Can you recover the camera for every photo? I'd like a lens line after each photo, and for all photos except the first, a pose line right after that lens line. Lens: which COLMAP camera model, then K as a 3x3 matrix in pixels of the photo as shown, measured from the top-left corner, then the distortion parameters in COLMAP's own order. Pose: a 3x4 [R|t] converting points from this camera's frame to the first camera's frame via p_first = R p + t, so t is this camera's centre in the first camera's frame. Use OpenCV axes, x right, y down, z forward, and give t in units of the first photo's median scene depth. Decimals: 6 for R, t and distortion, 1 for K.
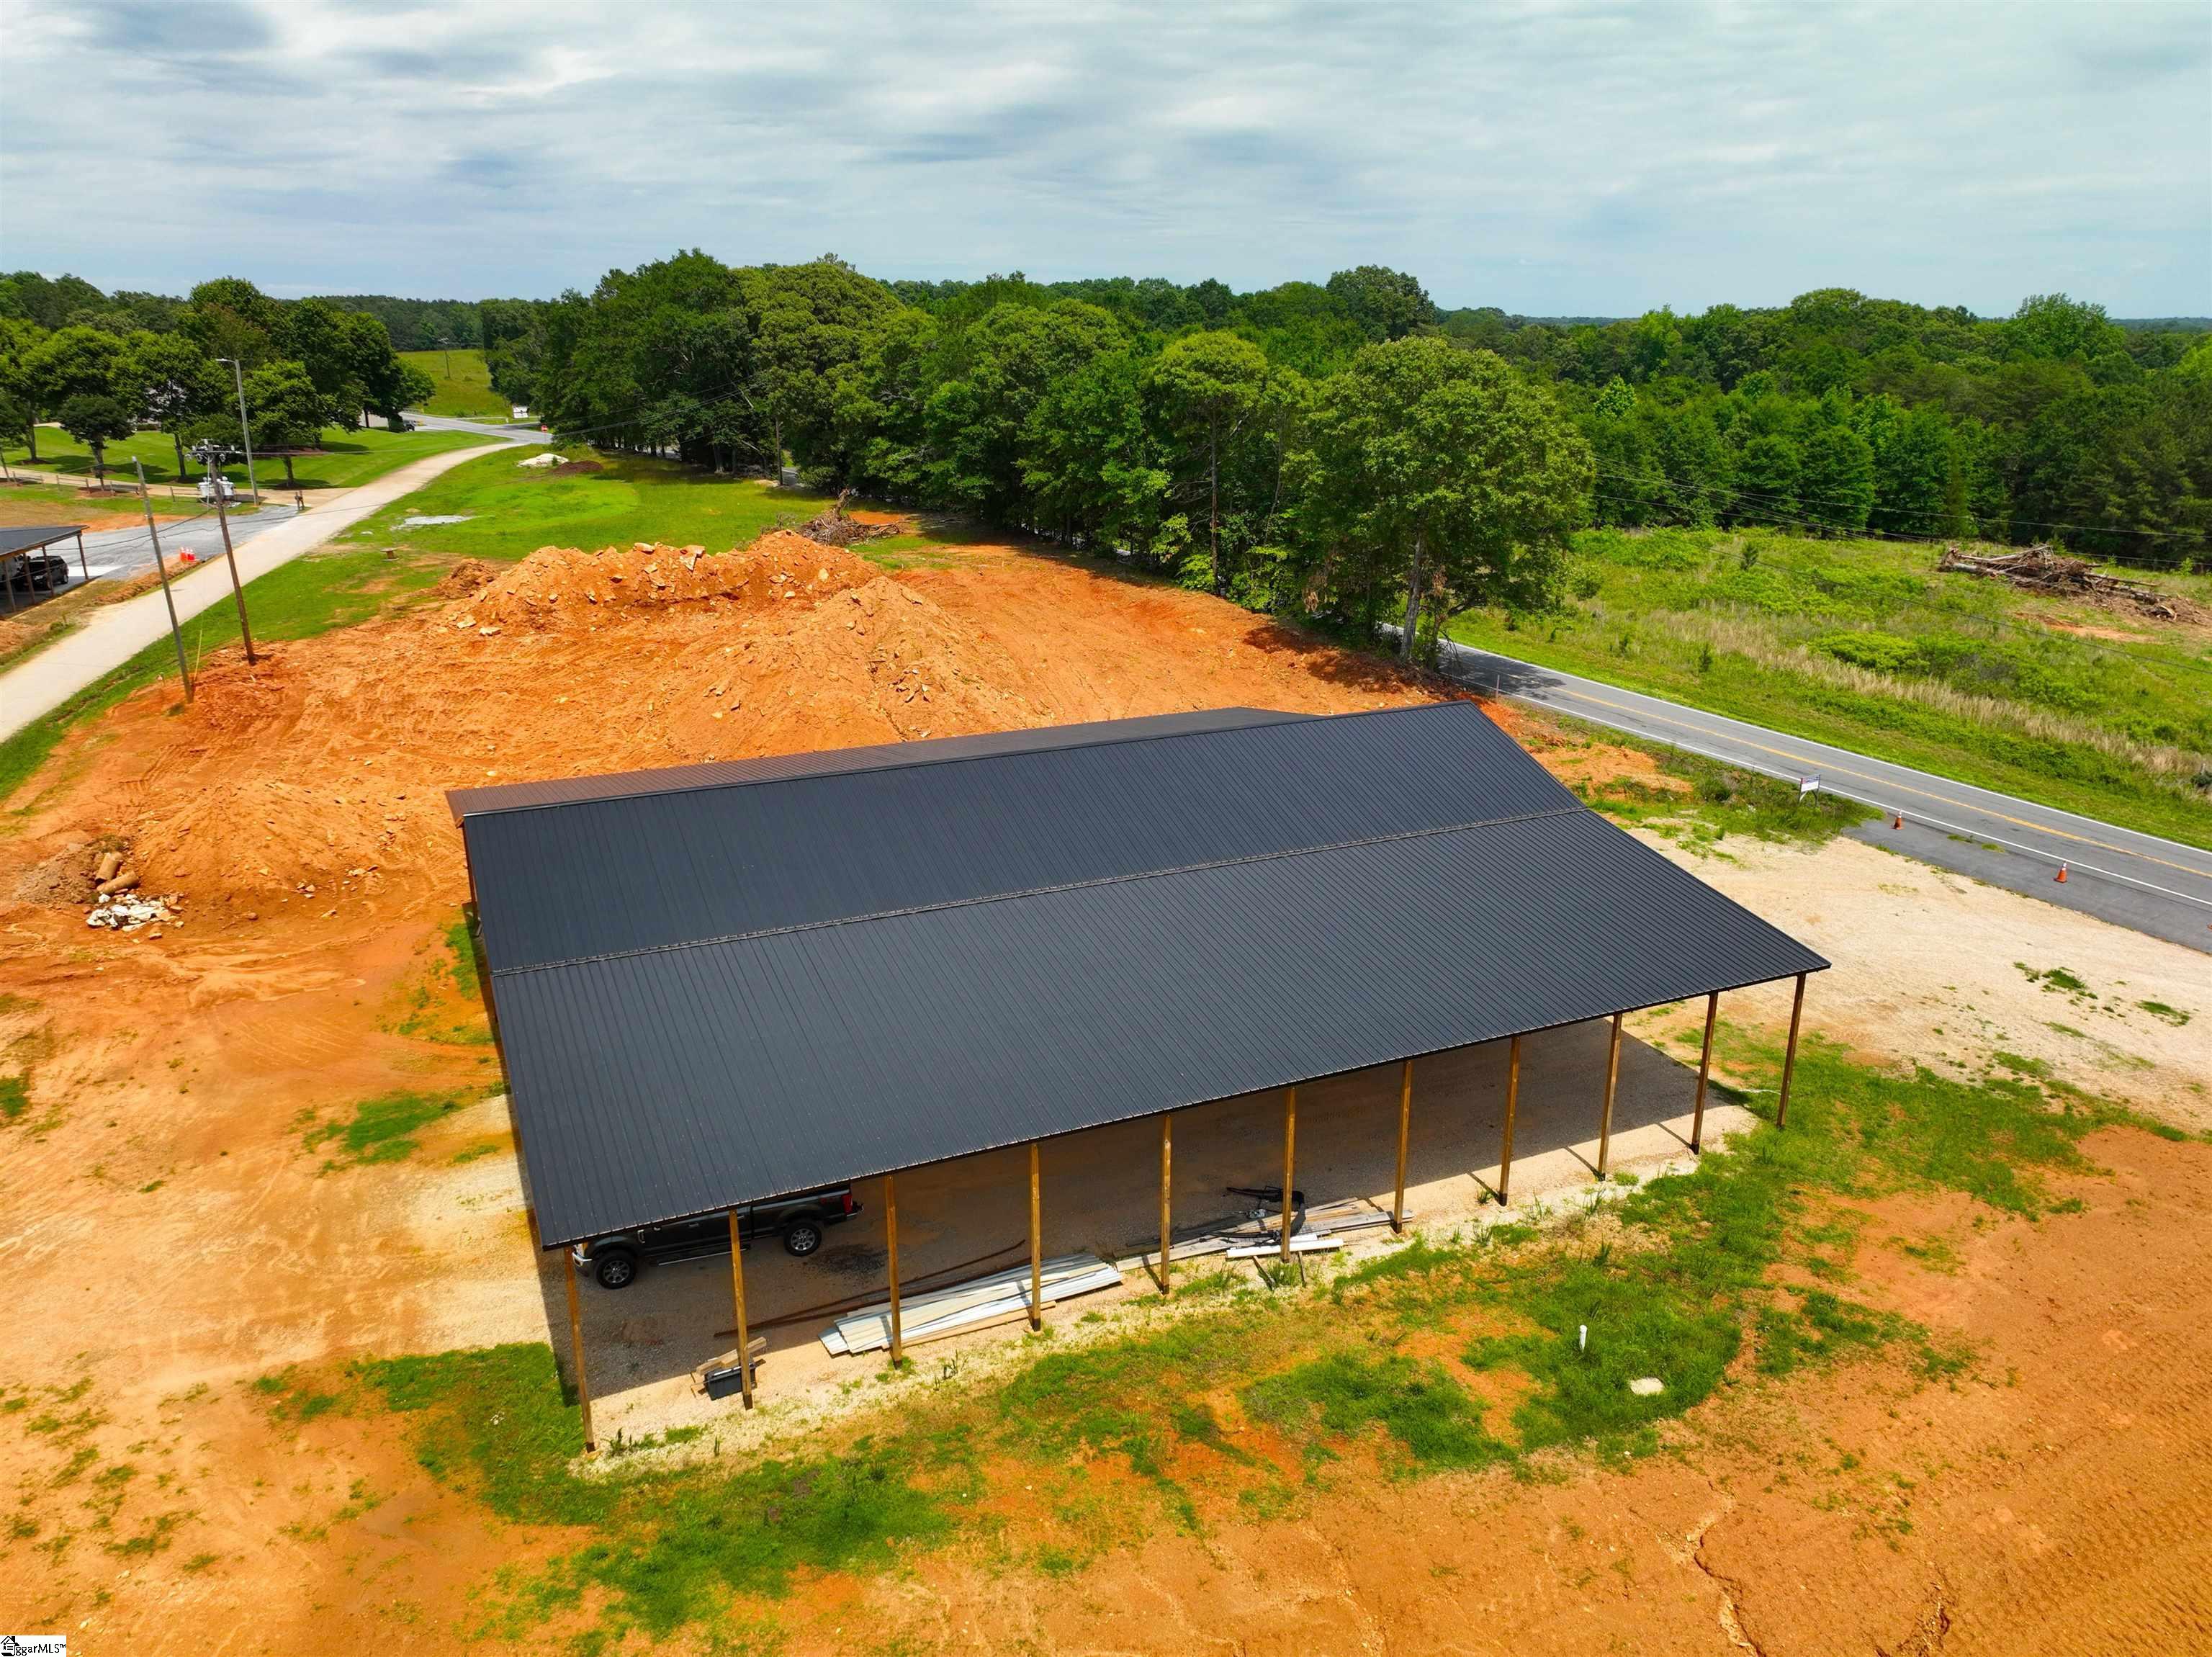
lens RADIAL K [[1599.4, 0, 1119.7], [0, 1599.4, 825.3], [0, 0, 1]] dist [0.003163, 0.011220]
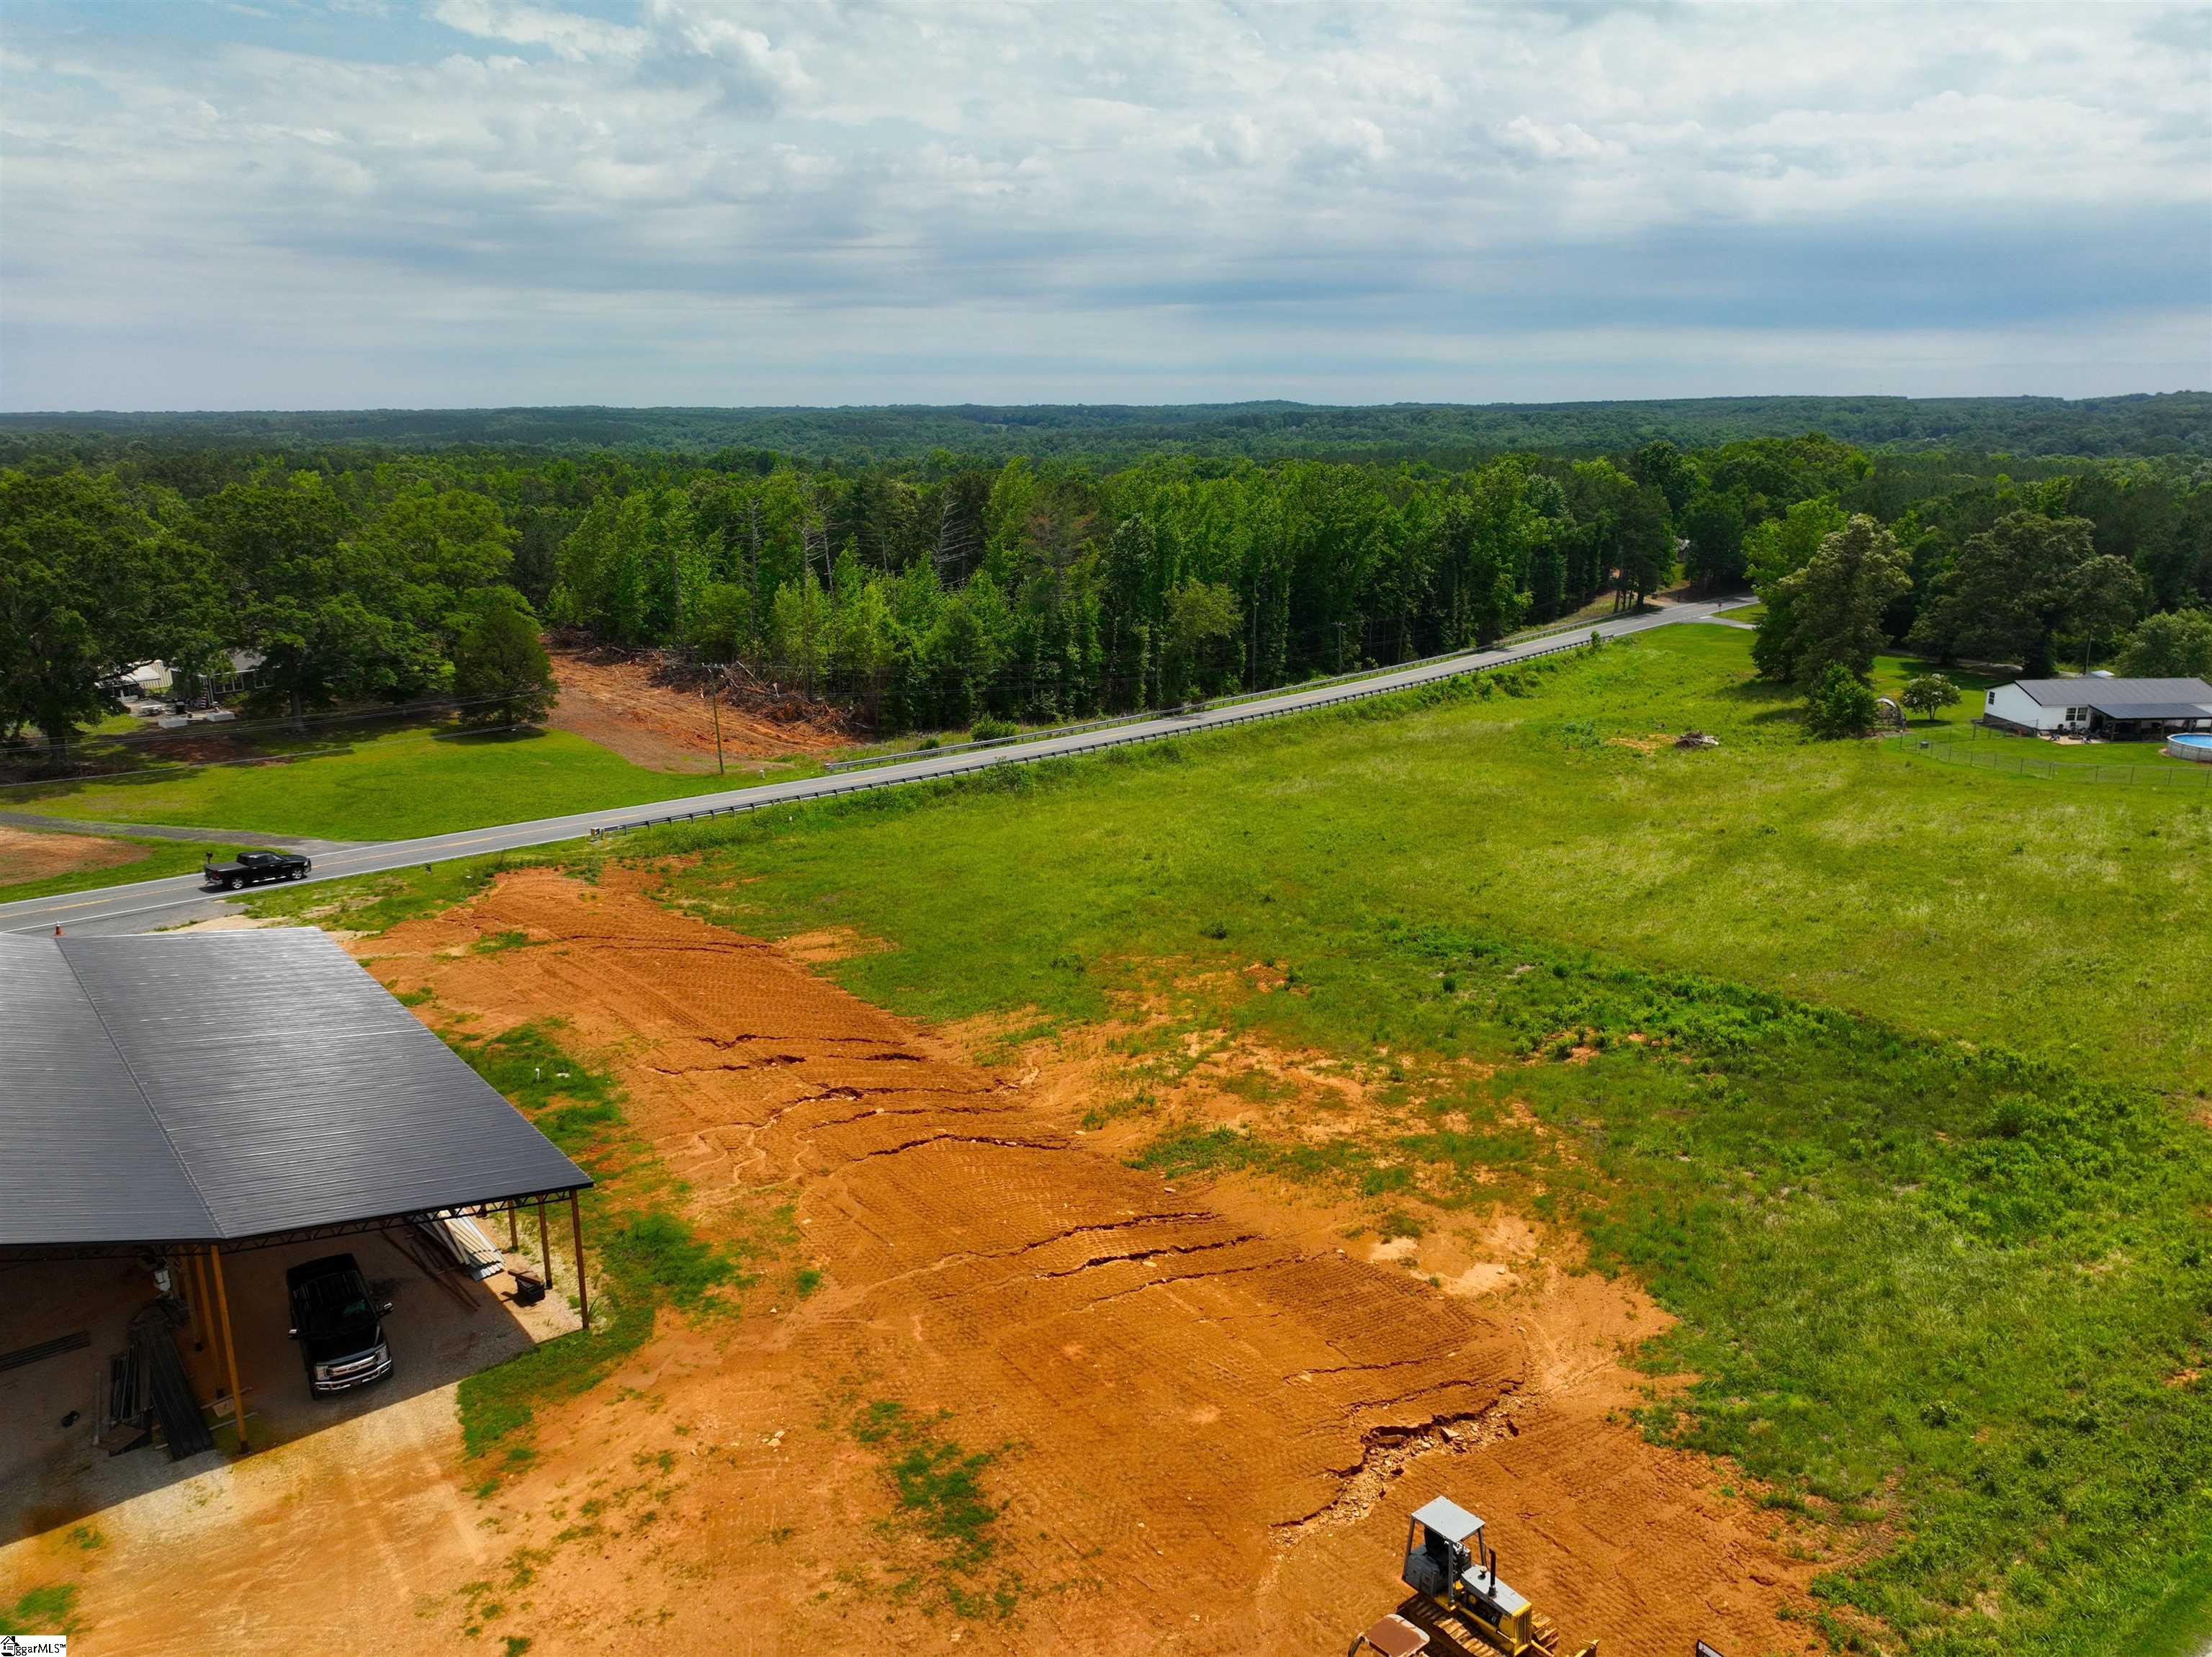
lens RADIAL K [[1599.4, 0, 1131.2], [0, 1599.4, 838.6], [0, 0, 1]] dist [0.003163, 0.011220]
pose [[-0.253680, -0.252641, 0.933712, -0.809285], [0.295037, 0.899081, 0.323430, -0.177137], [-0.921195, 0.357527, -0.153540, 0.254848]]
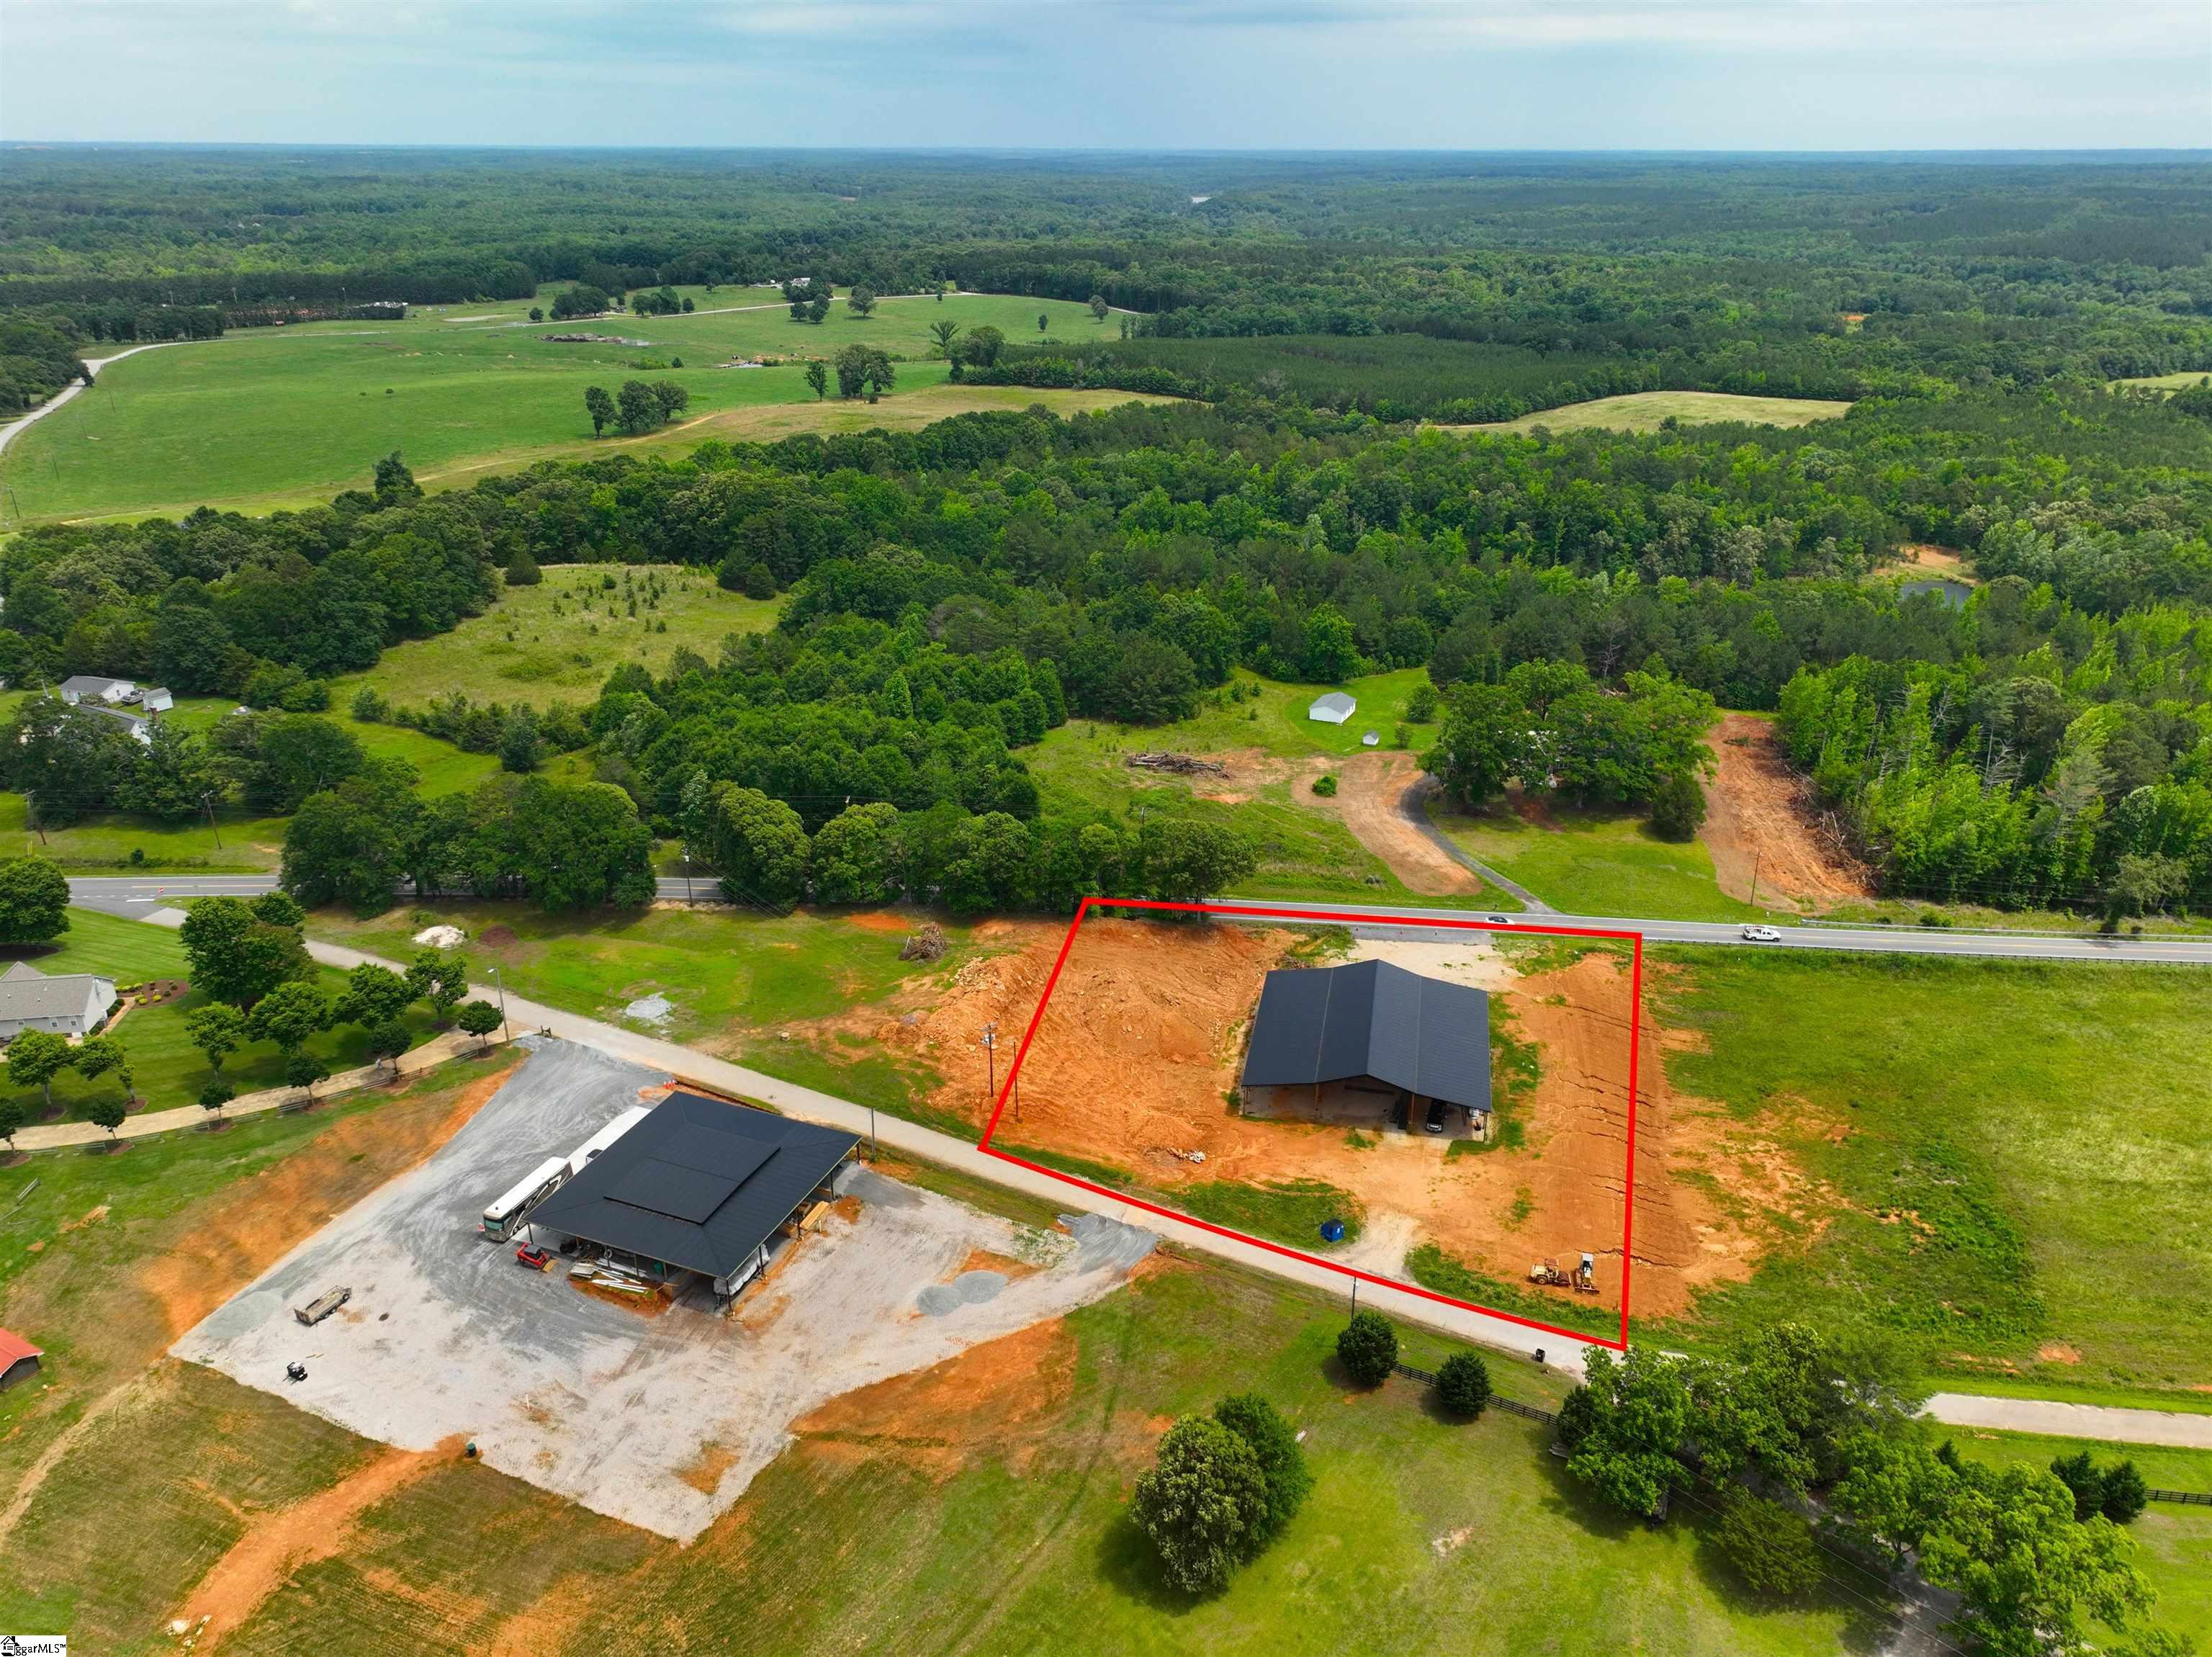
lens RADIAL K [[1599.4, 0, 1117.0], [0, 1599.4, 839.7], [0, 0, 1]] dist [0.003163, 0.011220]
pose [[0.586759, -0.328216, 0.740262, -2.543008], [0.245067, 0.943279, 0.223979, -1.178132], [-0.771787, 0.049992, 0.633913, -0.930791]]
